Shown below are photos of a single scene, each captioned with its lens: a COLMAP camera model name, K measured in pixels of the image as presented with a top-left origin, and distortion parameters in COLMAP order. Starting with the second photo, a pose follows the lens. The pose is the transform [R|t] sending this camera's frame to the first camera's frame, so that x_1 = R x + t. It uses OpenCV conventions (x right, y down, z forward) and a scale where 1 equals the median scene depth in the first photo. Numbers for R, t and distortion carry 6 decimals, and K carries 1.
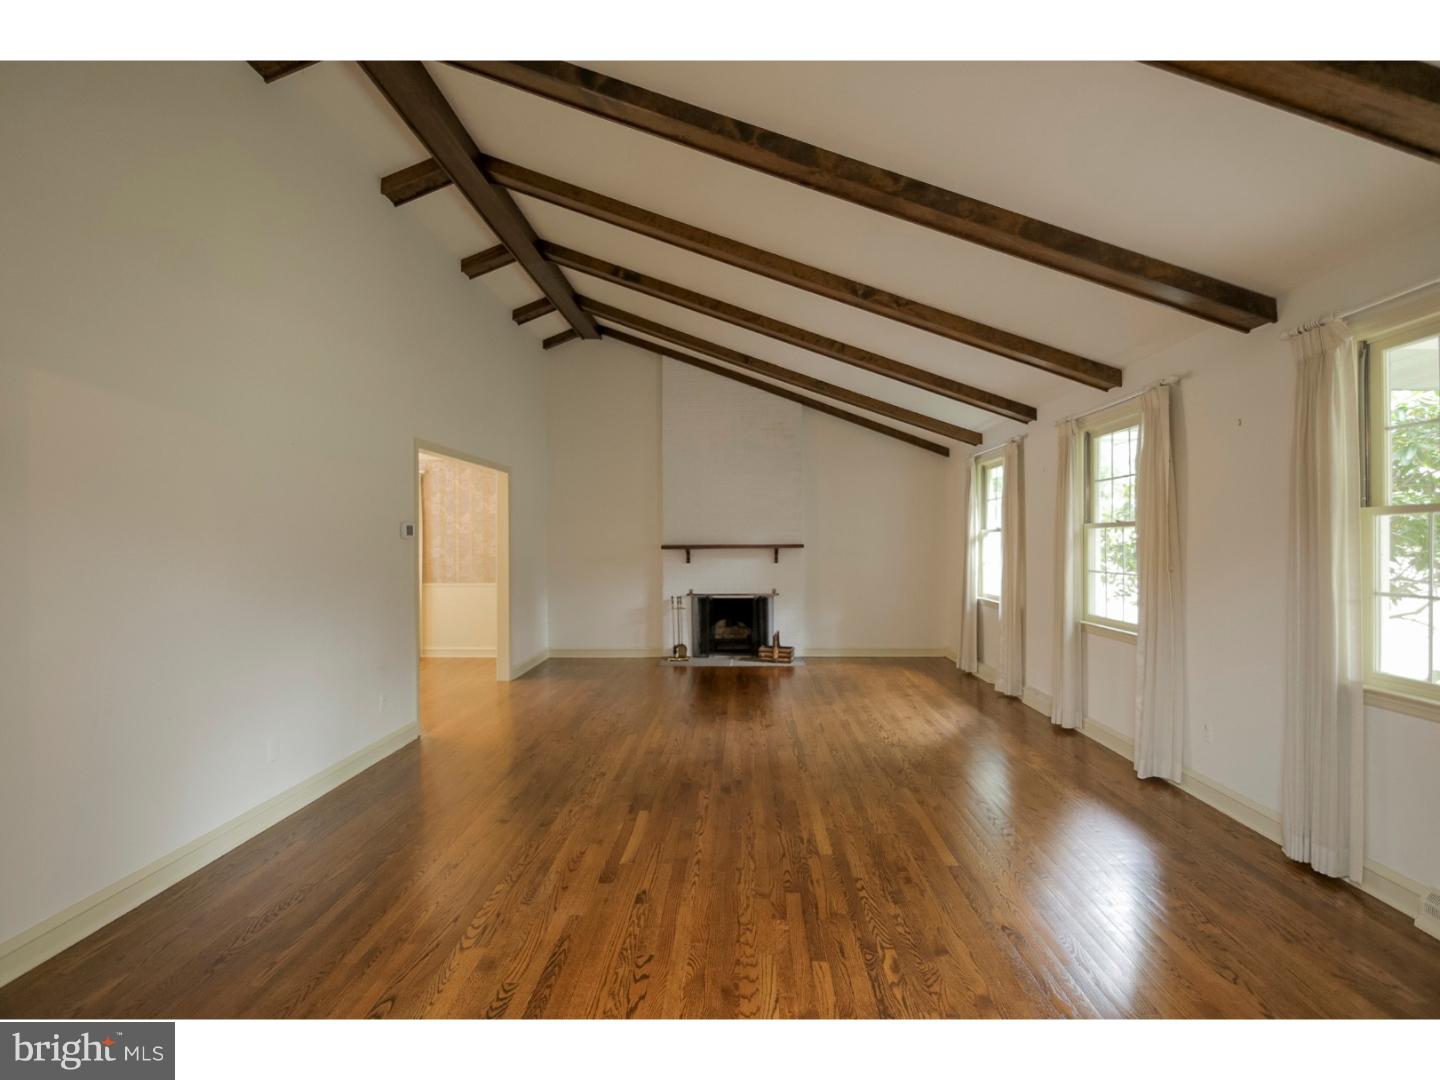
lens RADIAL K [[662.8, 0, 712.3], [0, 662.8, 542.1], [0, 0, 1]] dist [-0.009485, -0.001157]
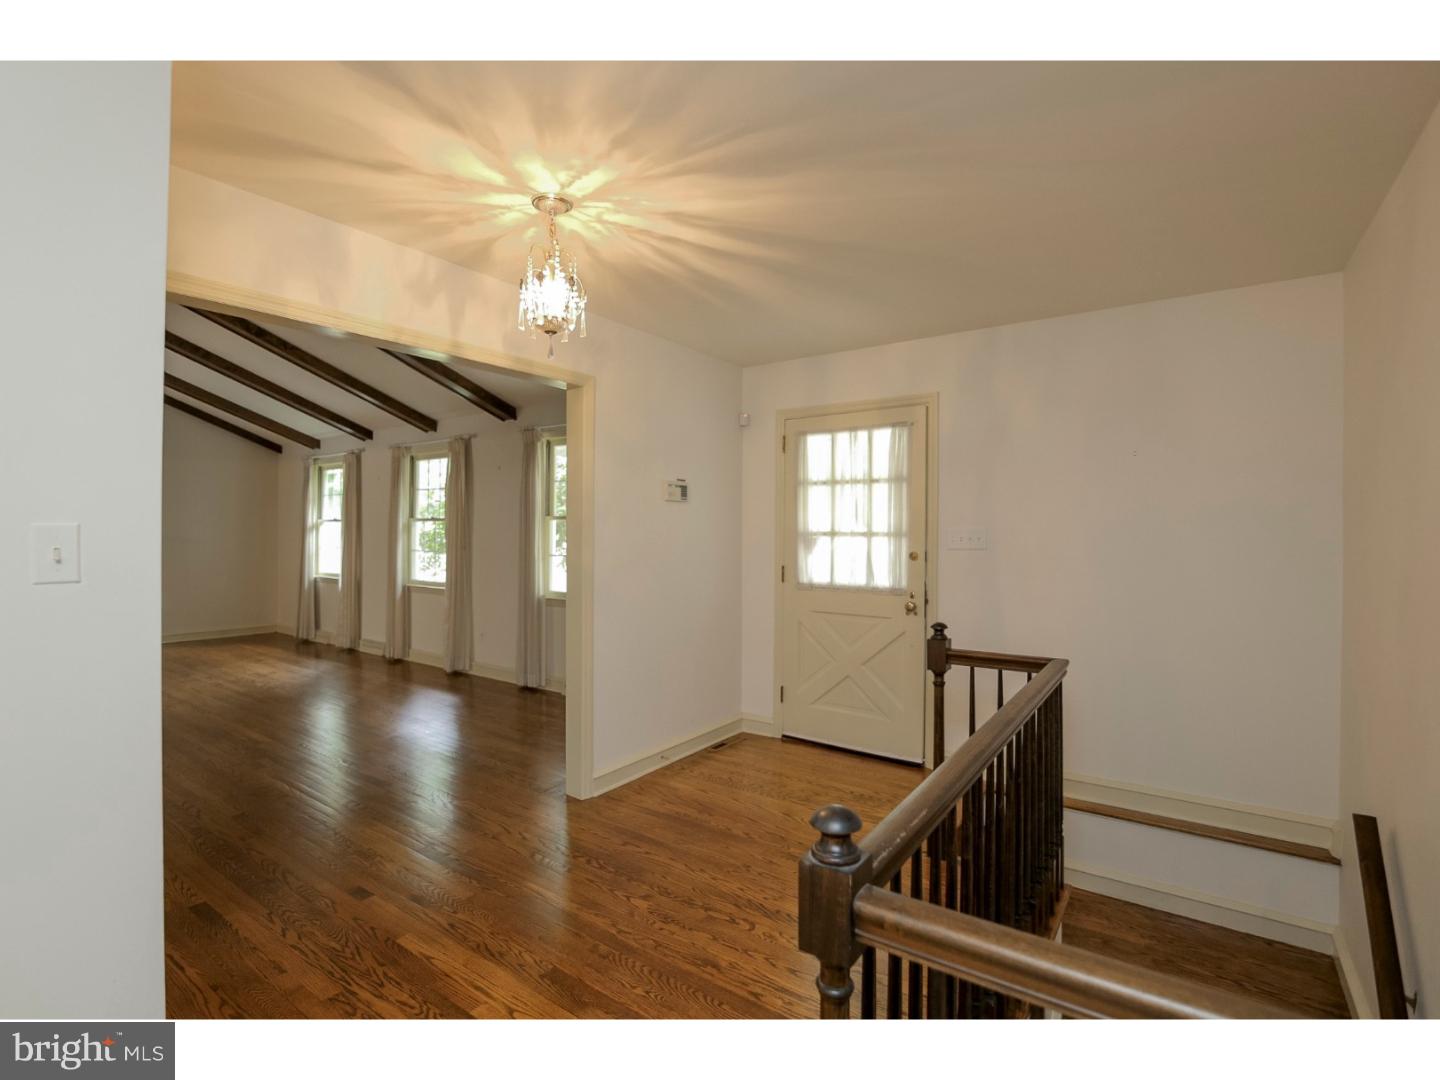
lens RADIAL K [[662.8, 0, 714.6], [0, 662.8, 535.3], [0, 0, 1]] dist [-0.009485, -0.001157]
pose [[0.535728, 0.006700, 0.844364, -0.302107], [-0.011707, 0.999931, -0.000507, 0.002476], [-0.844309, -0.009613, 0.535770, -0.346498]]
